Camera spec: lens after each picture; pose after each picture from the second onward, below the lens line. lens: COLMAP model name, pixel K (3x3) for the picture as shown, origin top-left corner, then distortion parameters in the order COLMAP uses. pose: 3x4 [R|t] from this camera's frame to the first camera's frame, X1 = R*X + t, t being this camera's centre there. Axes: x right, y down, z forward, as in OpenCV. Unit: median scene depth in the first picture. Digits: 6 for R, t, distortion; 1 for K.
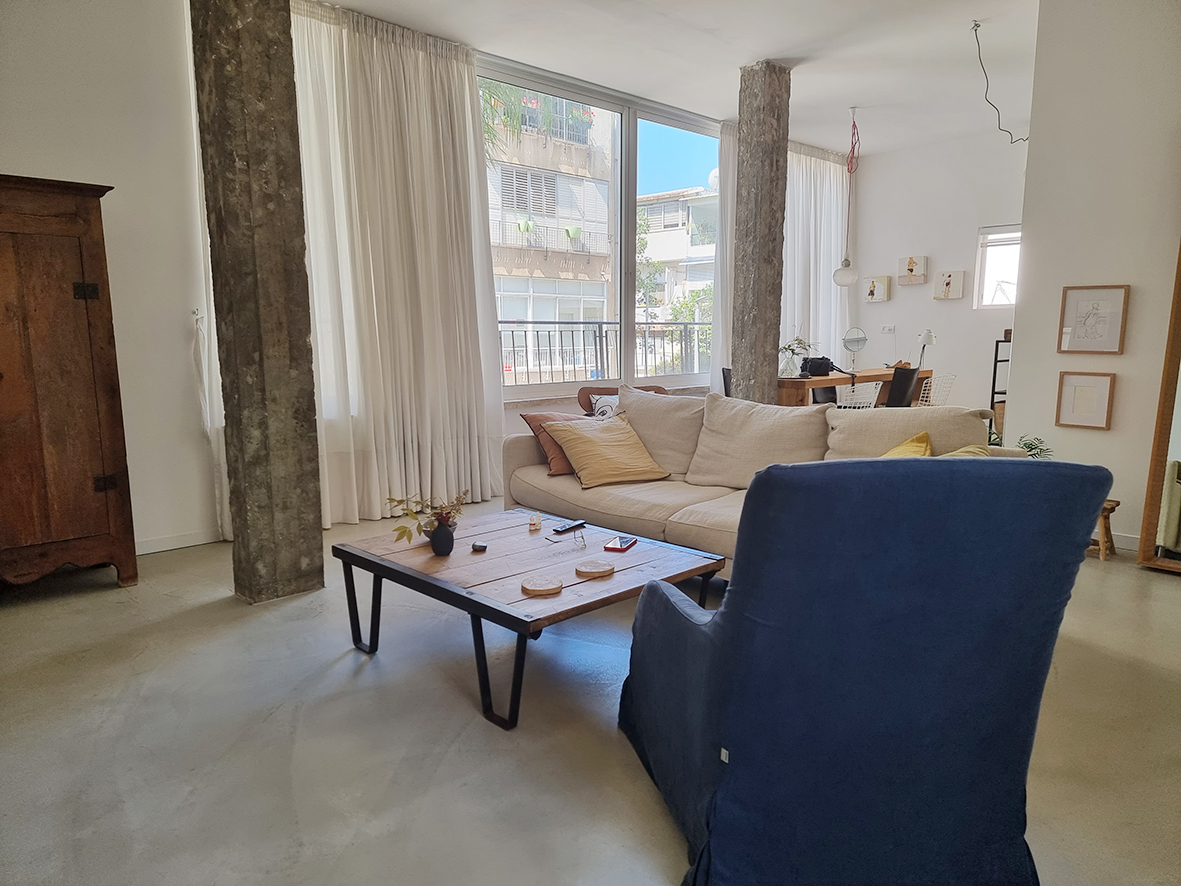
lens RADIAL K [[818.2, 0, 596.0], [0, 818.2, 436.3], [0, 0, 1]] dist [0.001211, -0.003171]
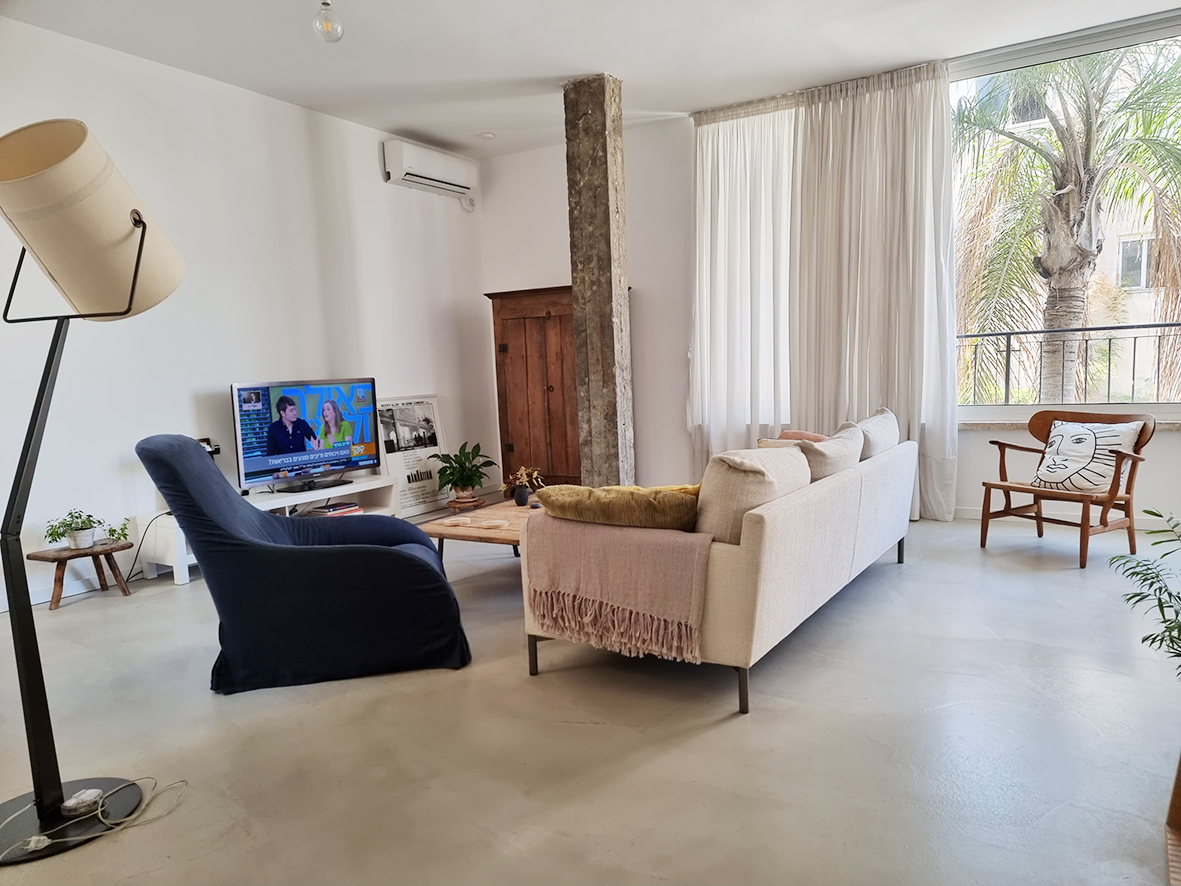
lens RADIAL K [[818.2, 0, 596.0], [0, 818.2, 447.9], [0, 0, 1]] dist [0.001211, -0.003171]
pose [[0.209778, 0.093283, -0.973289, 1.193690], [-0.076921, 0.993928, 0.078682, -0.091077], [0.974719, 0.058360, 0.215680, 0.654758]]
